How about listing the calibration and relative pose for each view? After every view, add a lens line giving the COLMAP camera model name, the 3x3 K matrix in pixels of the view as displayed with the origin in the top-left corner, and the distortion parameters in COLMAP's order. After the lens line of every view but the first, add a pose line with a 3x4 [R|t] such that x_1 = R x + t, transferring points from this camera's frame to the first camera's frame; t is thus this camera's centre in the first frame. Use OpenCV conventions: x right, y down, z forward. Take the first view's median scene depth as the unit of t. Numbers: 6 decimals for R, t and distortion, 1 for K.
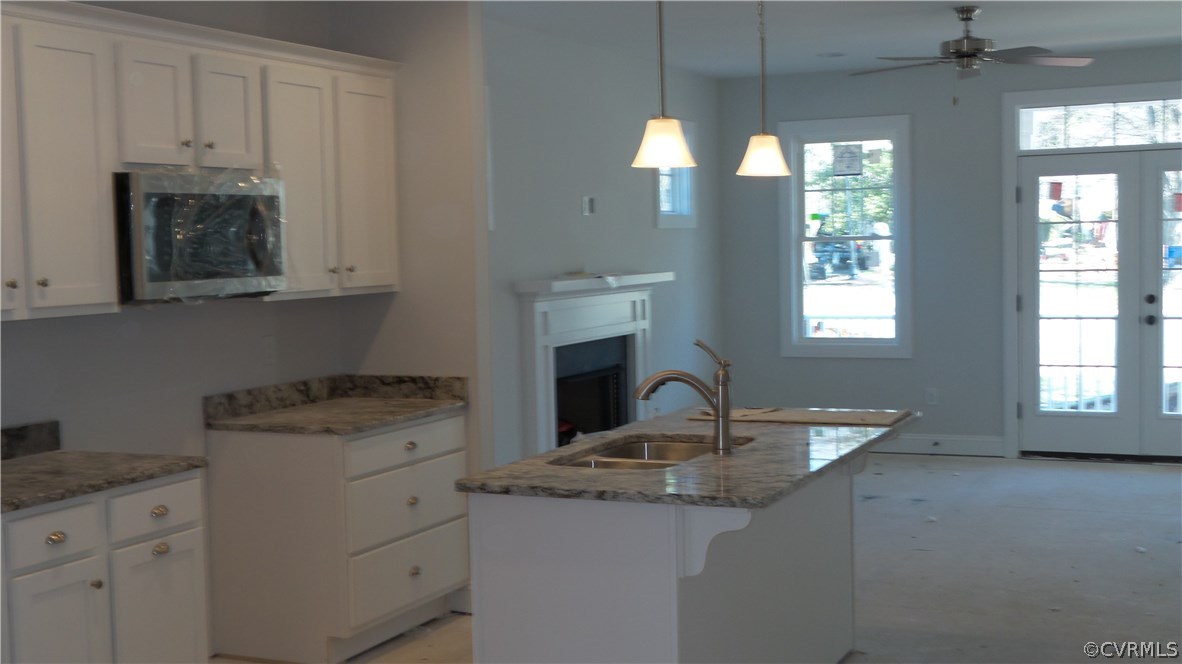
lens RADIAL K [[1455.7, 0, 591.0], [0, 1455.7, 332.0], [0, 0, 1]] dist [0.004115, 0.022359]
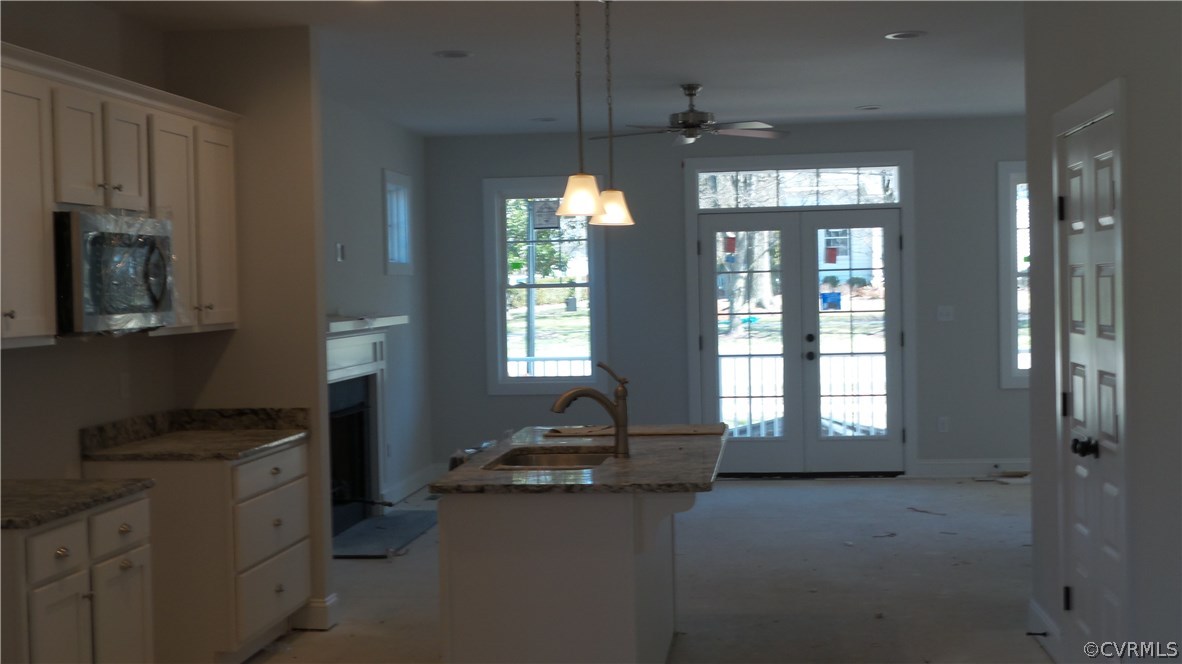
lens RADIAL K [[1455.7, 0, 591.0], [0, 1455.7, 332.0], [0, 0, 1]] dist [0.004115, 0.022359]
pose [[0.953036, -0.005973, 0.302797, -0.210246], [0.017445, 0.999228, -0.035193, 0.016366], [-0.302353, 0.038823, 0.952405, -0.089497]]
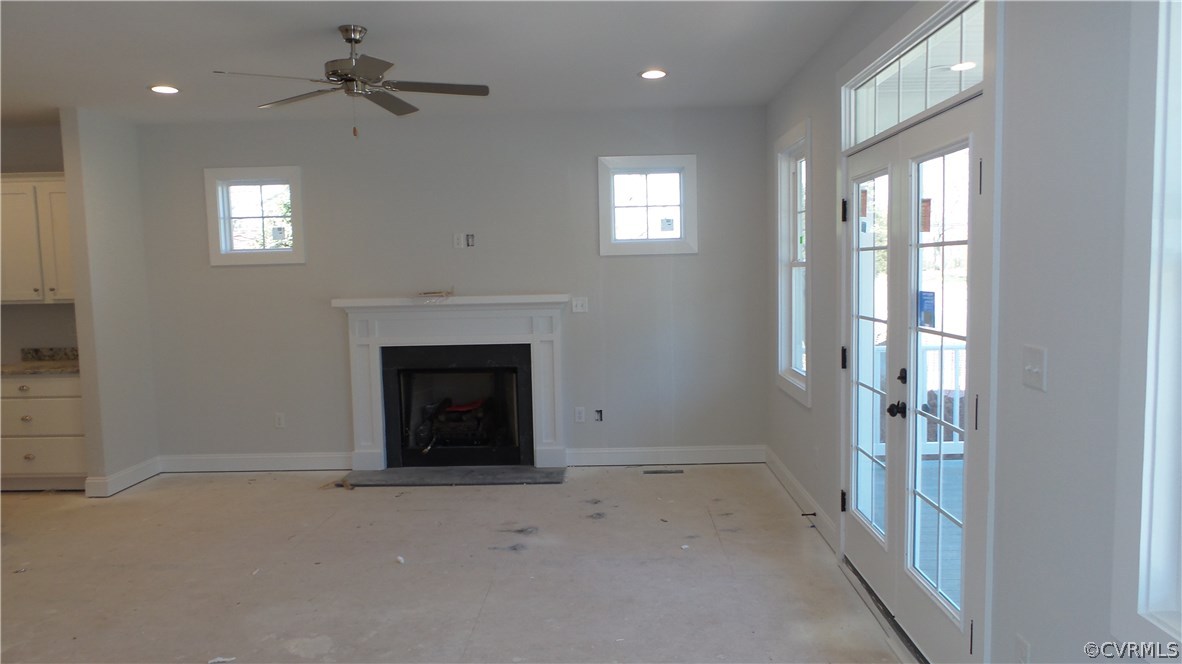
lens RADIAL K [[803.5, 0, 591.0], [0, 803.5, 332.0], [0, 0, 1]] dist [0.000984, 0.001574]
pose [[0.402660, 0.088913, -0.911021, 0.980136], [-0.045943, 0.995980, 0.076898, -0.092841], [0.914196, 0.010891, 0.405126, 1.147770]]
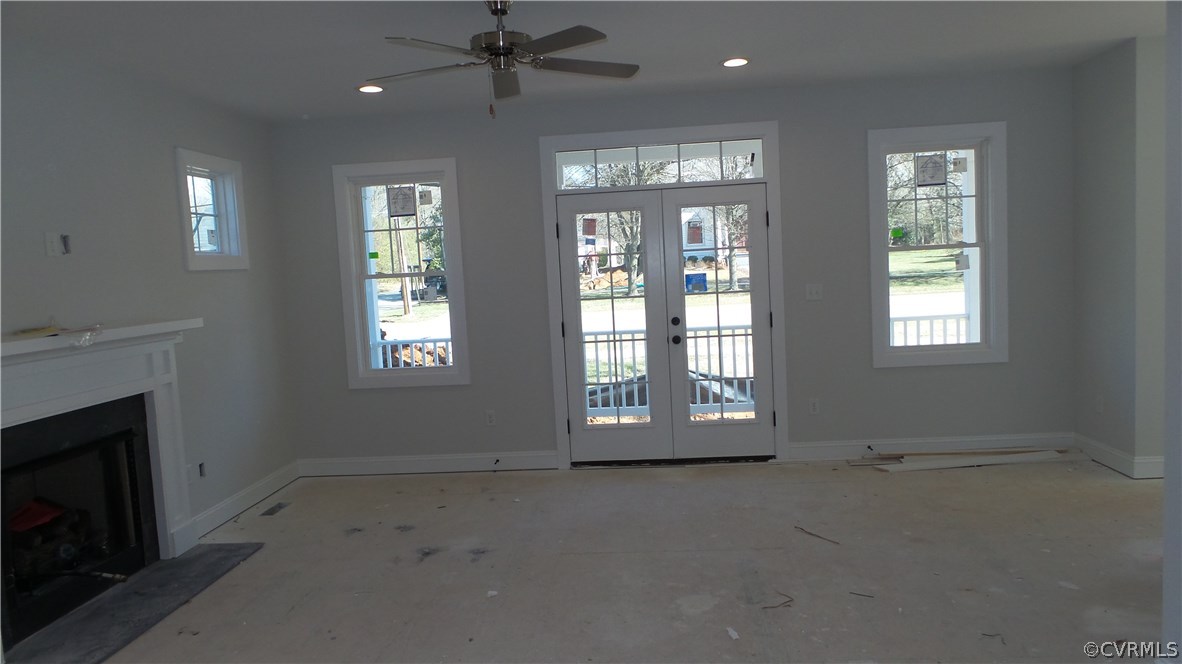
lens RADIAL K [[805.5, 0, 591.0], [0, 805.5, 332.0], [0, 0, 1]] dist [0.002122, 0.001190]
pose [[0.940150, -0.053647, 0.336512, 0.173799], [0.050734, 0.998560, 0.017450, -0.043655], [-0.336964, 0.000667, 0.941517, 0.672045]]
